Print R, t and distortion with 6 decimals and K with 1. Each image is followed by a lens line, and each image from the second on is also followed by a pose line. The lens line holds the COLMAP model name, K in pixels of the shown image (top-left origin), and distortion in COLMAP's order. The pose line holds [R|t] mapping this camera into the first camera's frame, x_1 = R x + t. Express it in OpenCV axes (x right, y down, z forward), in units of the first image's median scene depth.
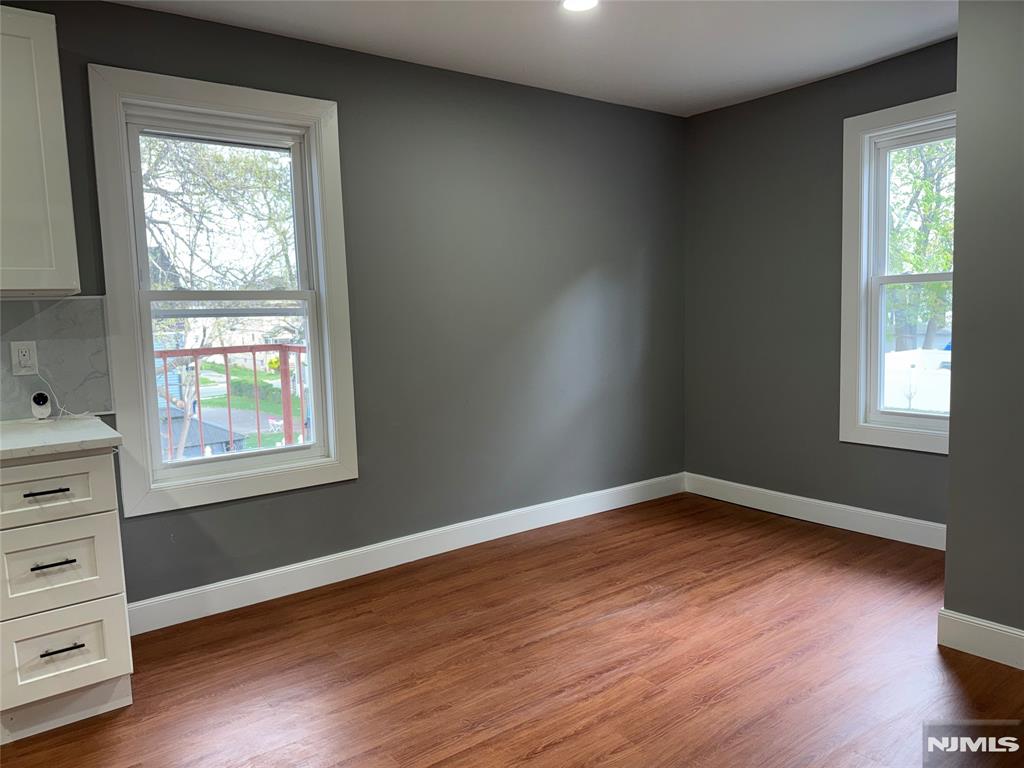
lens RADIAL K [[731.8, 0, 508.6], [0, 731.8, 387.7], [0, 0, 1]] dist [0.064915, -0.068885]
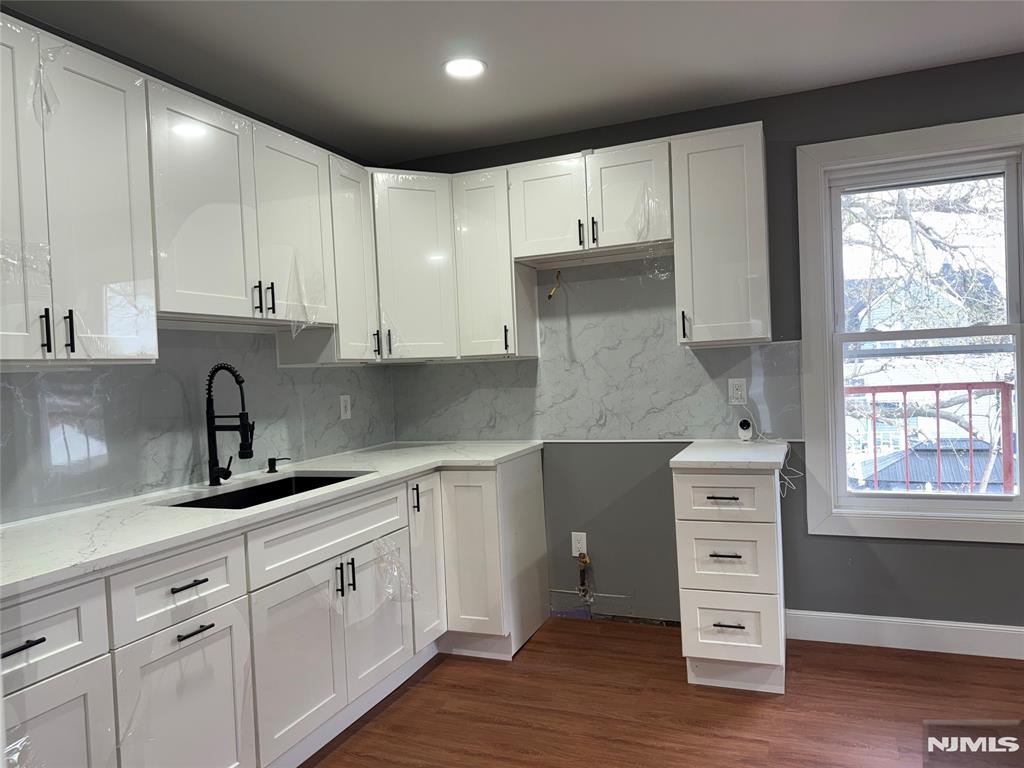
lens RADIAL K [[731.8, 0, 511.7], [0, 731.8, 381.2], [0, 0, 1]] dist [0.064915, -0.068885]
pose [[0.527922, 0.022458, -0.848996, 0.219365], [-0.058002, 0.998270, -0.009660, -0.023167], [0.847310, 0.054343, 0.528311, 0.003369]]
